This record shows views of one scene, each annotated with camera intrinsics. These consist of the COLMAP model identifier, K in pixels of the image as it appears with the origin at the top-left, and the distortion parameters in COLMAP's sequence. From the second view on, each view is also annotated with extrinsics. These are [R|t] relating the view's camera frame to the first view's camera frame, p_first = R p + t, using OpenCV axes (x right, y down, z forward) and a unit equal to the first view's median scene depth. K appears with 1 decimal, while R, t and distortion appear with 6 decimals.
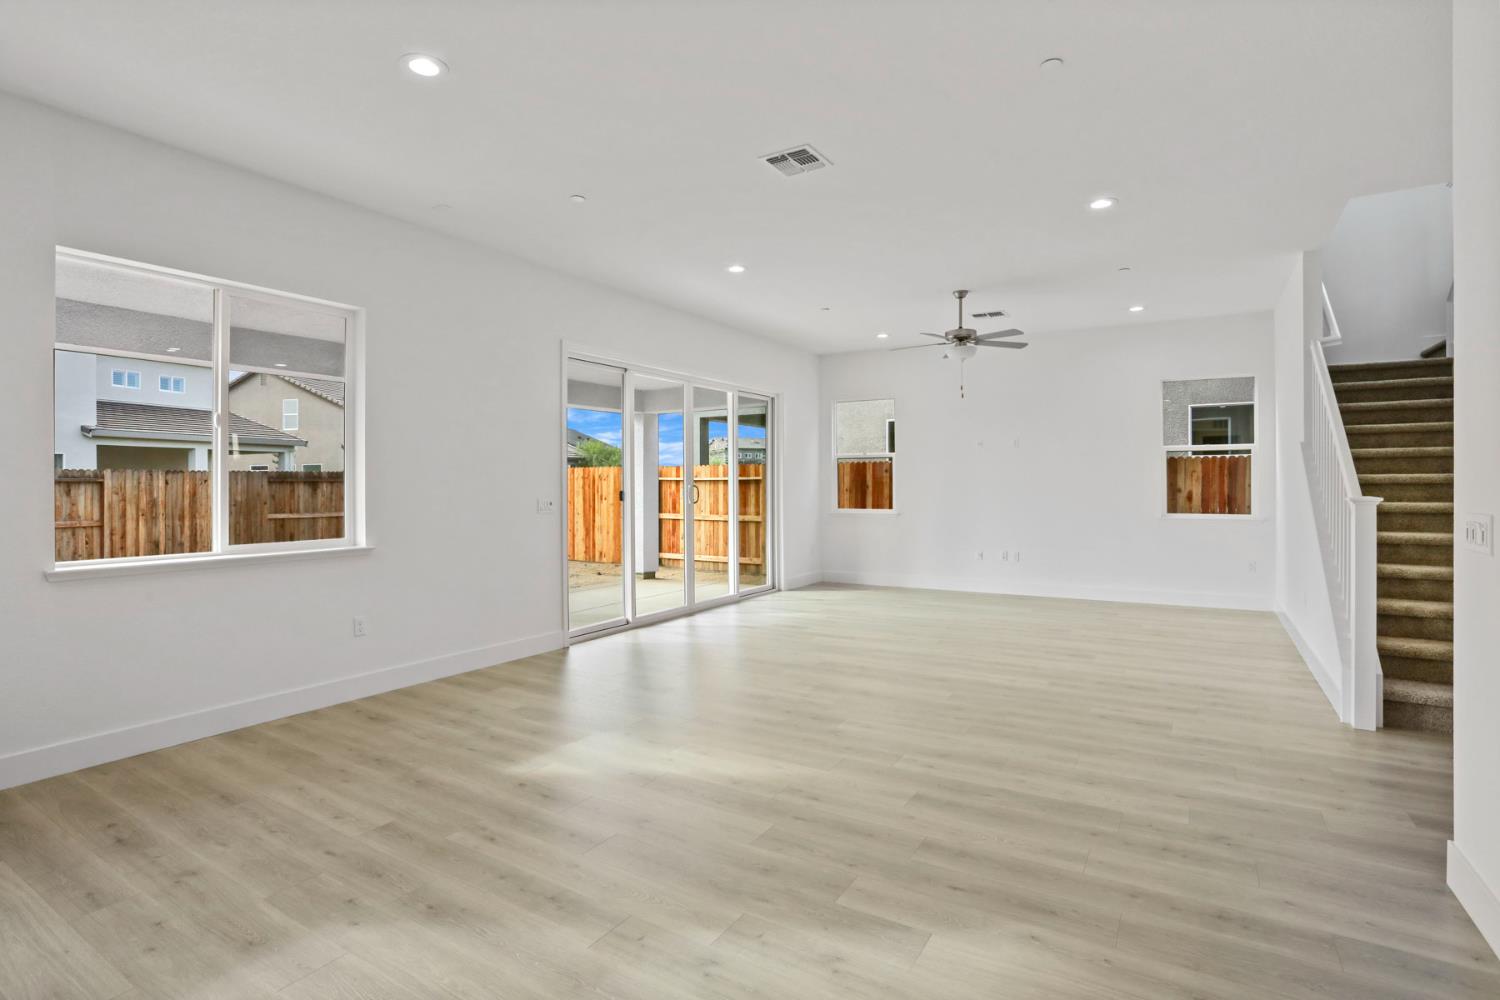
lens RADIAL K [[733.2, 0, 742.1], [0, 733.2, 484.8], [0, 0, 1]] dist [-0.091229, 0.057553]
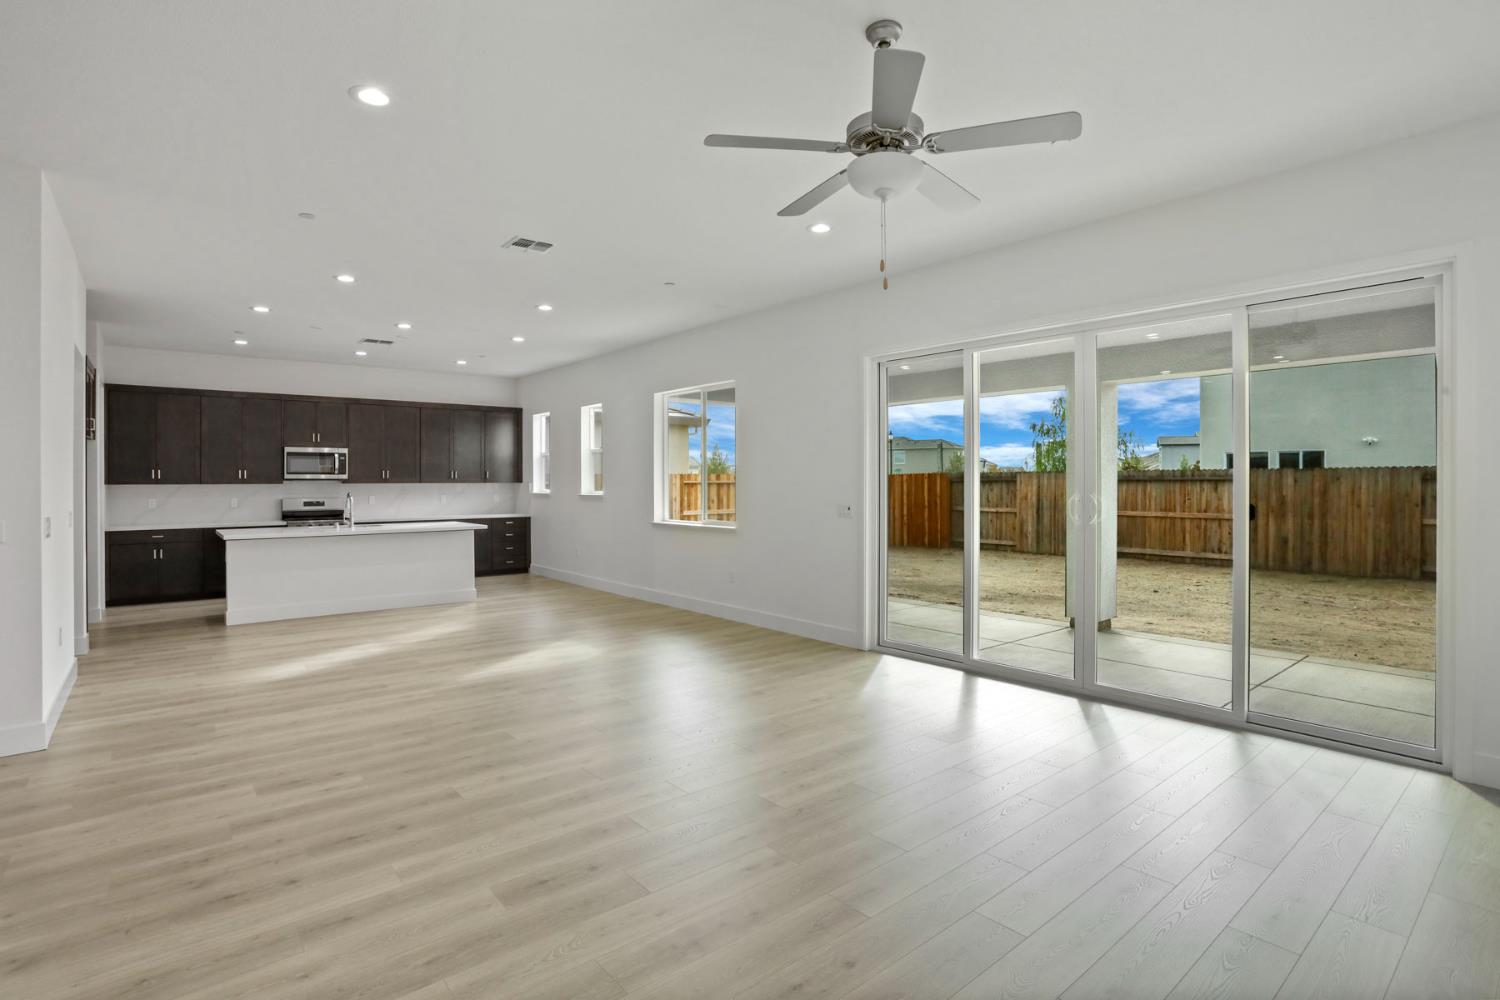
lens RADIAL K [[733.2, 0, 742.1], [0, 733.2, 484.8], [0, 0, 1]] dist [-0.091229, 0.057553]
pose [[-0.312973, 0.009296, -0.949716, 0.415905], [0.003965, 0.999956, 0.008481, -0.009267], [0.949754, -0.001112, -0.312996, 0.619776]]
